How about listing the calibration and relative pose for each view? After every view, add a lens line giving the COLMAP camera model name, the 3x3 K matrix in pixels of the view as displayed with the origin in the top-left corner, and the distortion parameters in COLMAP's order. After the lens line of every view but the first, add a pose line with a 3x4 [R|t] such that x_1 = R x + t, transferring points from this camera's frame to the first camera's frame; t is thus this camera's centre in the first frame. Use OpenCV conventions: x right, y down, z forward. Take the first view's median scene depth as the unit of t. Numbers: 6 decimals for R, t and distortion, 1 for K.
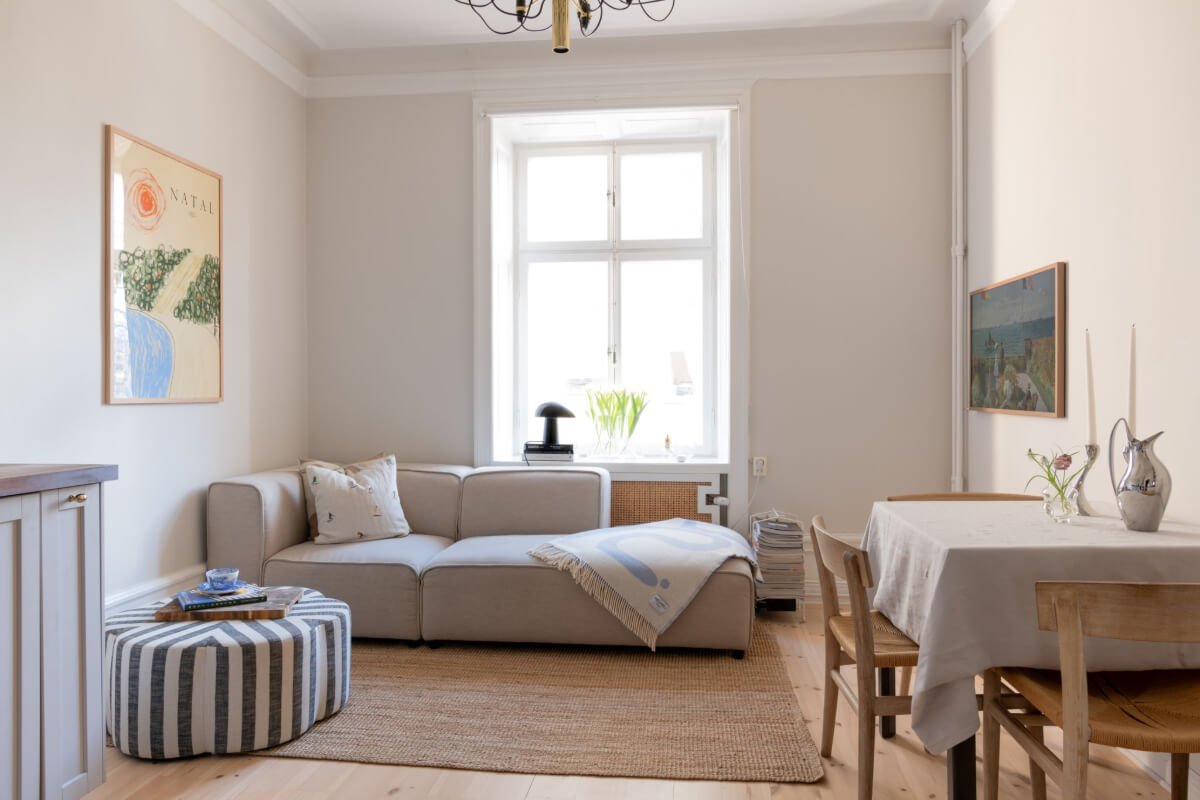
lens RADIAL K [[921.2, 0, 584.1], [0, 921.2, 375.3], [0, 0, 1]] dist [-0.011614, 0.005210]
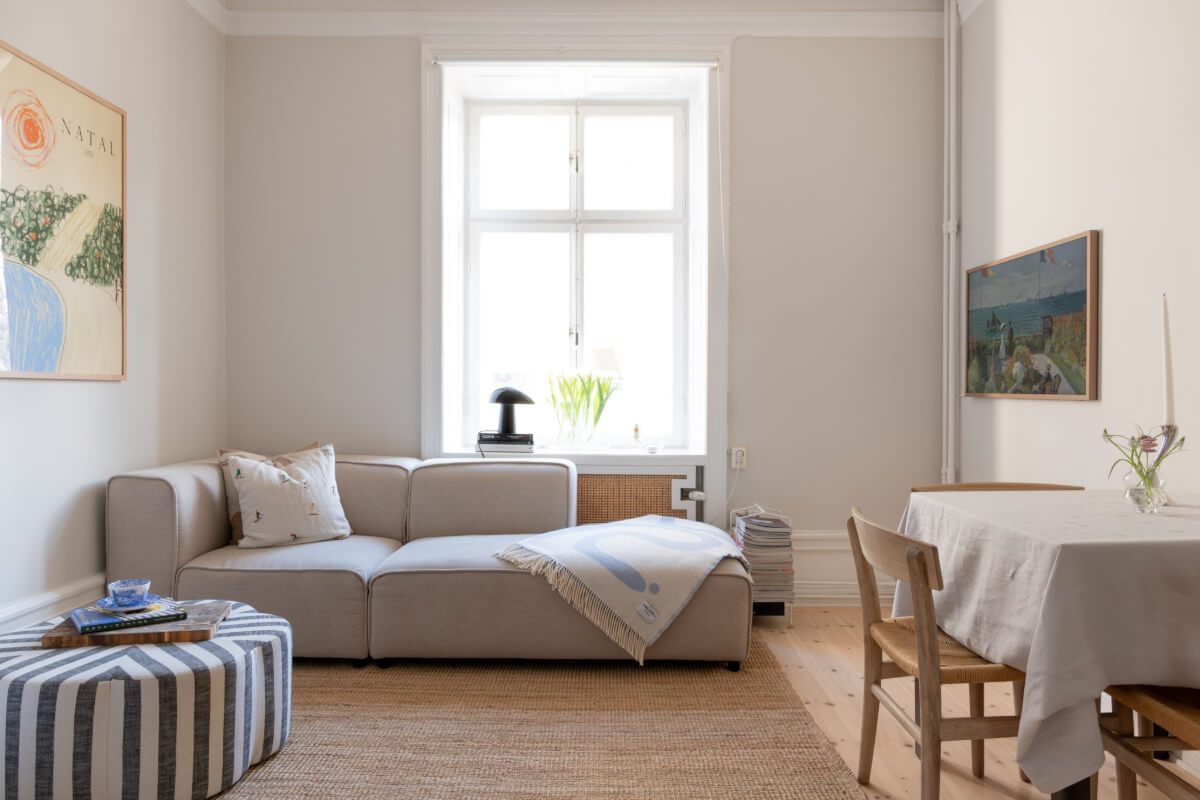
lens RADIAL K [[894.0, 0, 577.2], [0, 894.0, 387.9], [0, 0, 1]] dist [-0.005627, 0.002399]
pose [[0.993796, 0.007615, 0.110953, -0.077181], [-0.008451, 0.999939, 0.007068, 0.027601], [-0.110893, -0.007962, 0.993800, 0.151057]]
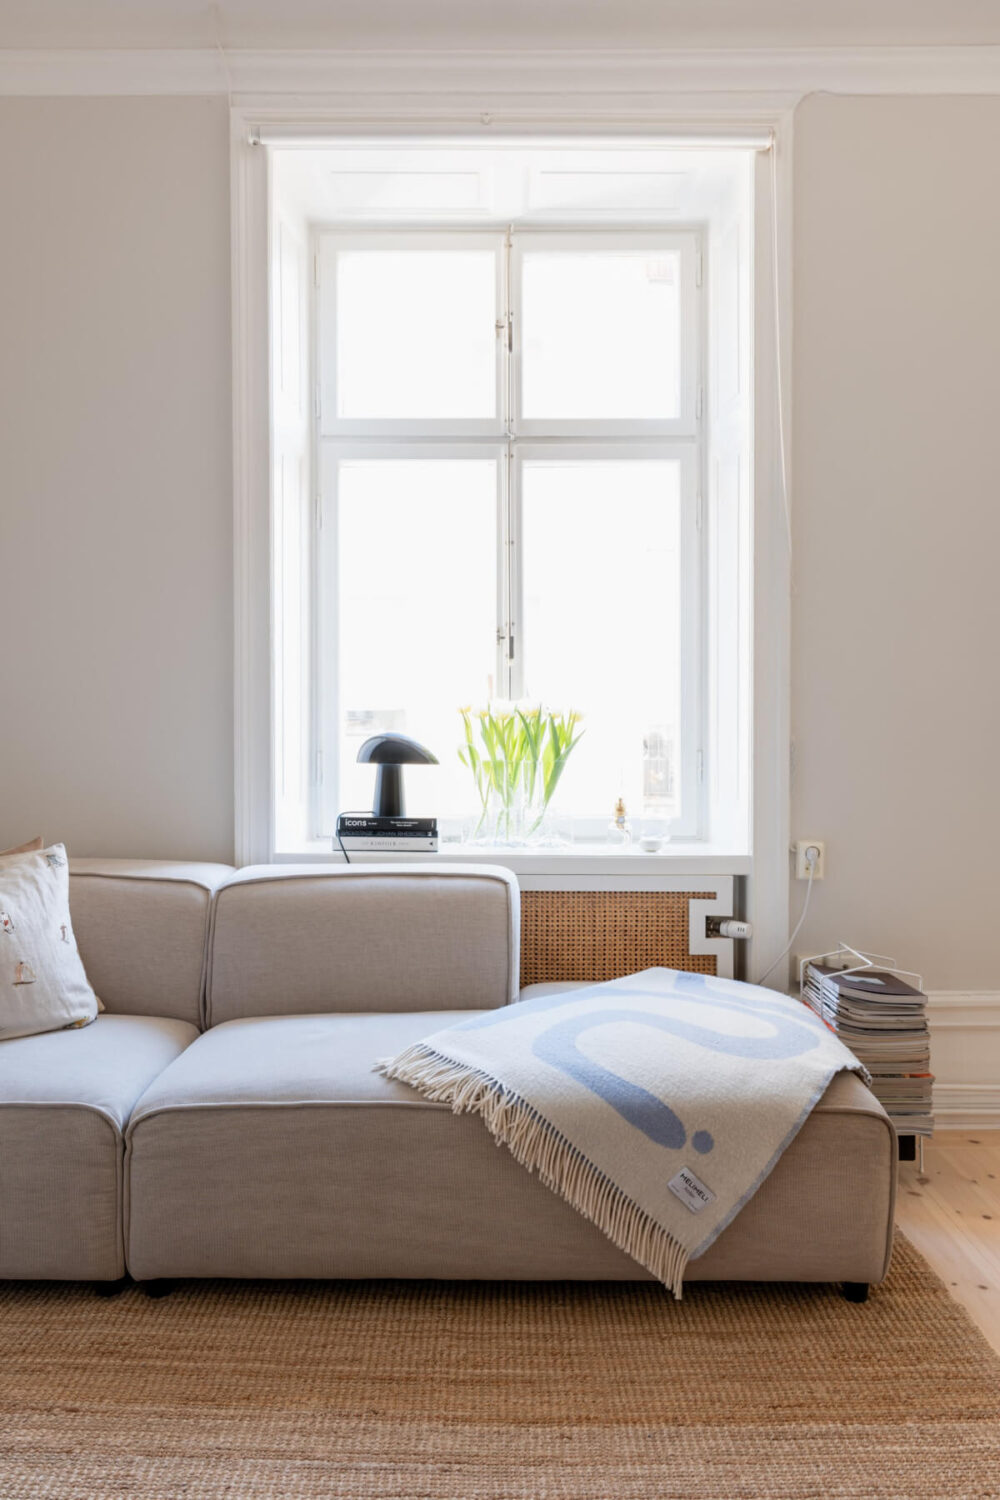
lens RADIAL K [[1117.5, 0, 448.9], [0, 1117.5, 752.7], [0, 0, 1]] dist [-0.005627, 0.002399]
pose [[0.993426, 0.002258, 0.114450, -0.086935], [-0.005259, 0.999650, 0.025932, 0.028091], [-0.114351, -0.026363, 0.993091, 0.467447]]
